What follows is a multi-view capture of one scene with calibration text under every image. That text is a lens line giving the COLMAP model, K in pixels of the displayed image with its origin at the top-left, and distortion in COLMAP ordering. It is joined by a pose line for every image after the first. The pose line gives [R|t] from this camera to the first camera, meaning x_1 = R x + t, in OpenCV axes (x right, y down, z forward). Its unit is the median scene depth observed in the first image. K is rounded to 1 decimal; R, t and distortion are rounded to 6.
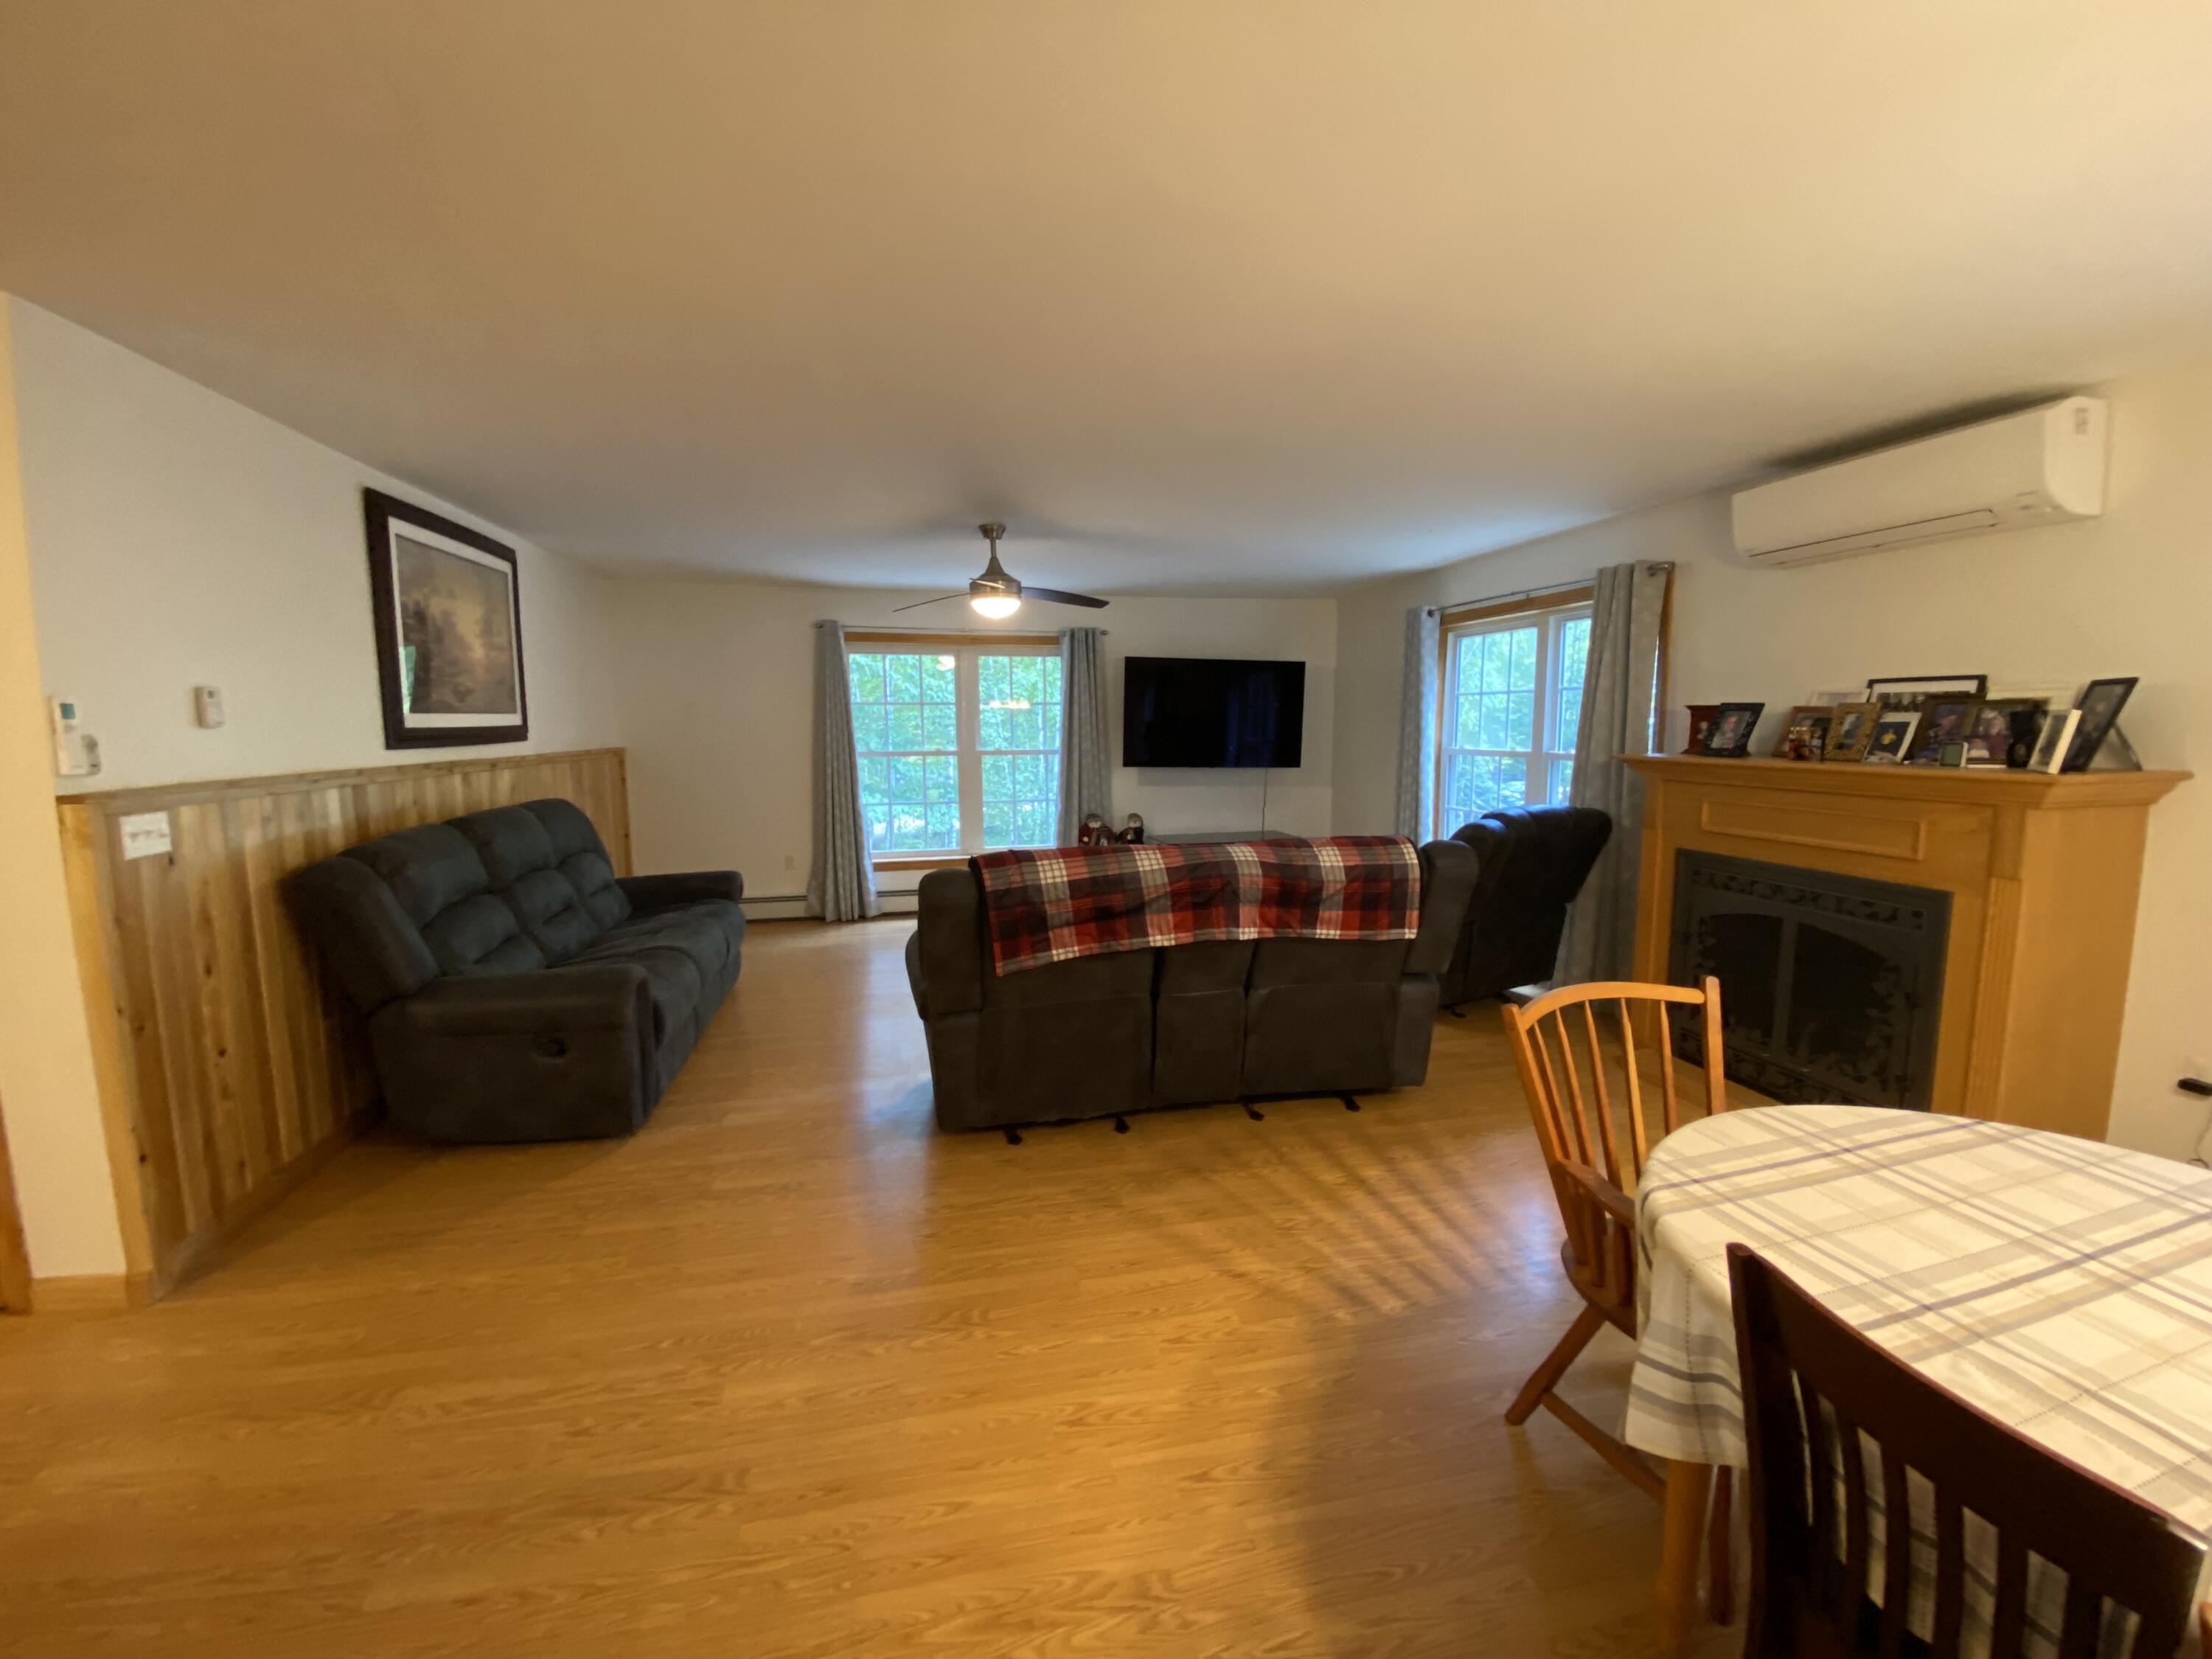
lens RADIAL K [[896.1, 0, 1099.8], [0, 896.1, 811.1], [0, 0, 1]] dist [0.002263, -0.003300]
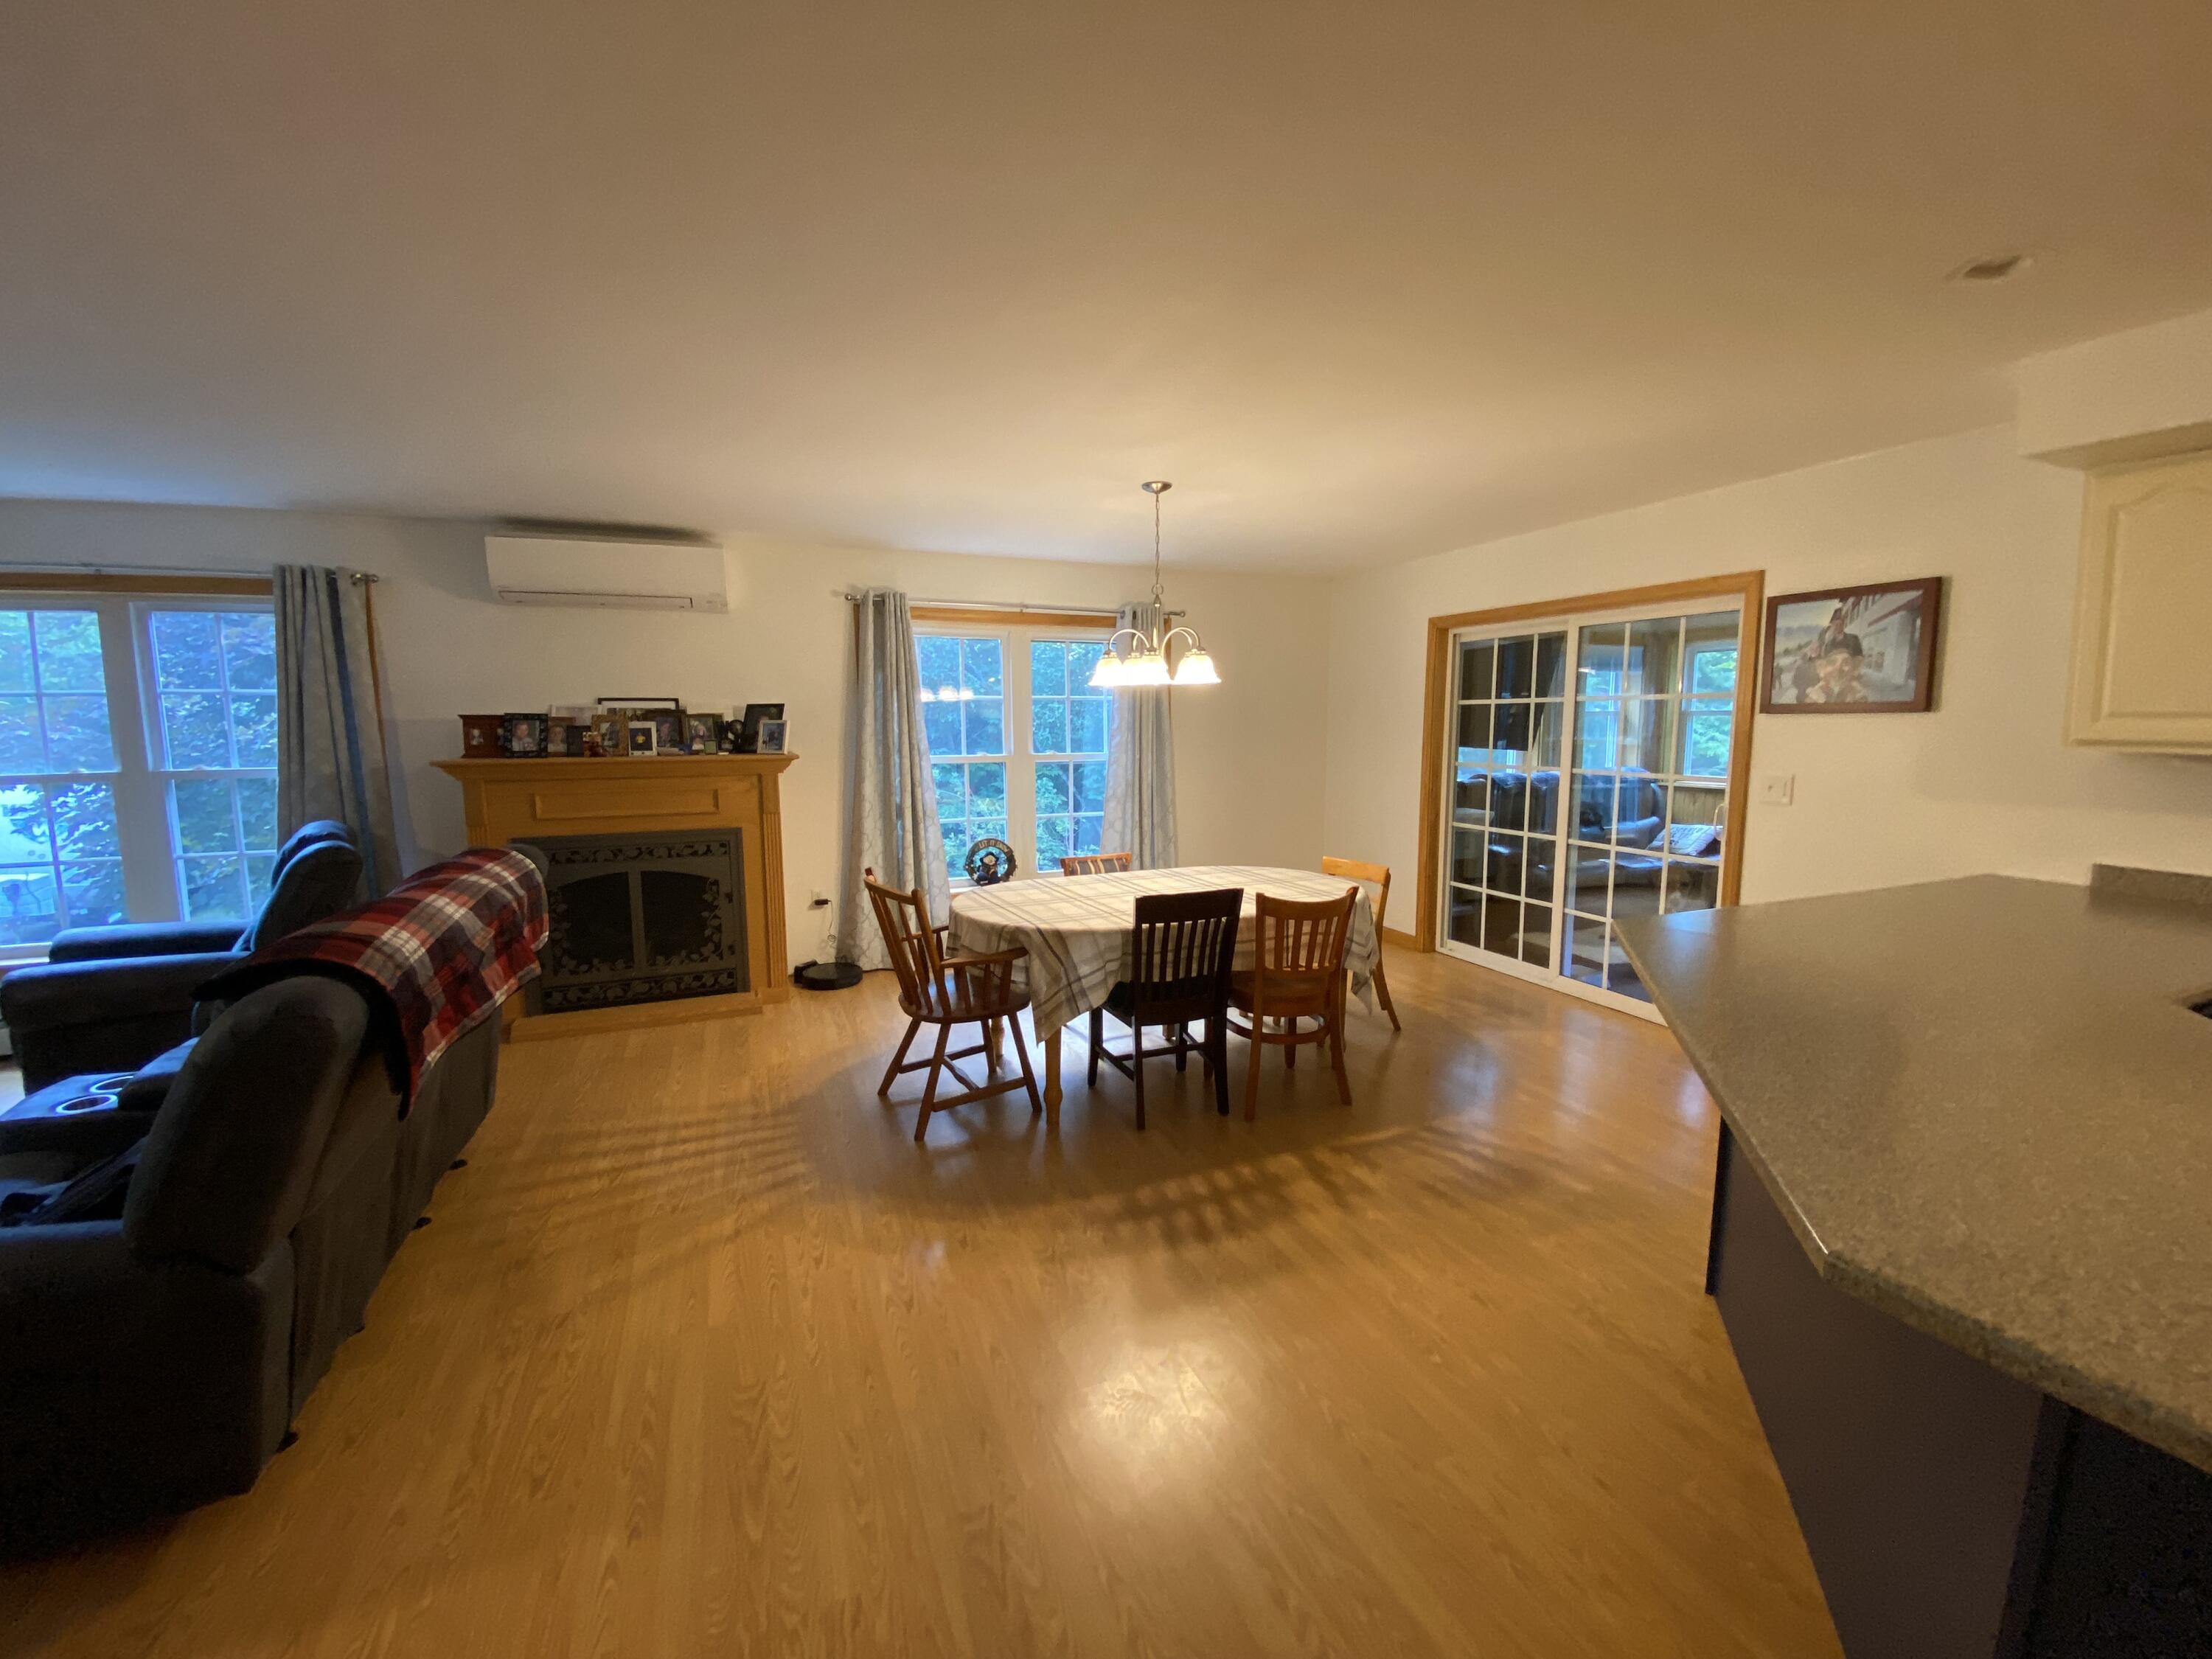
lens RADIAL K [[896.1, 0, 1088.1], [0, 896.1, 835.3], [0, 0, 1]] dist [0.002263, -0.003300]
pose [[-0.152789, -0.119437, 0.981015, -0.751257], [0.110073, 0.984437, 0.136997, -0.050310], [-0.982110, 0.128915, -0.137265, 0.542427]]
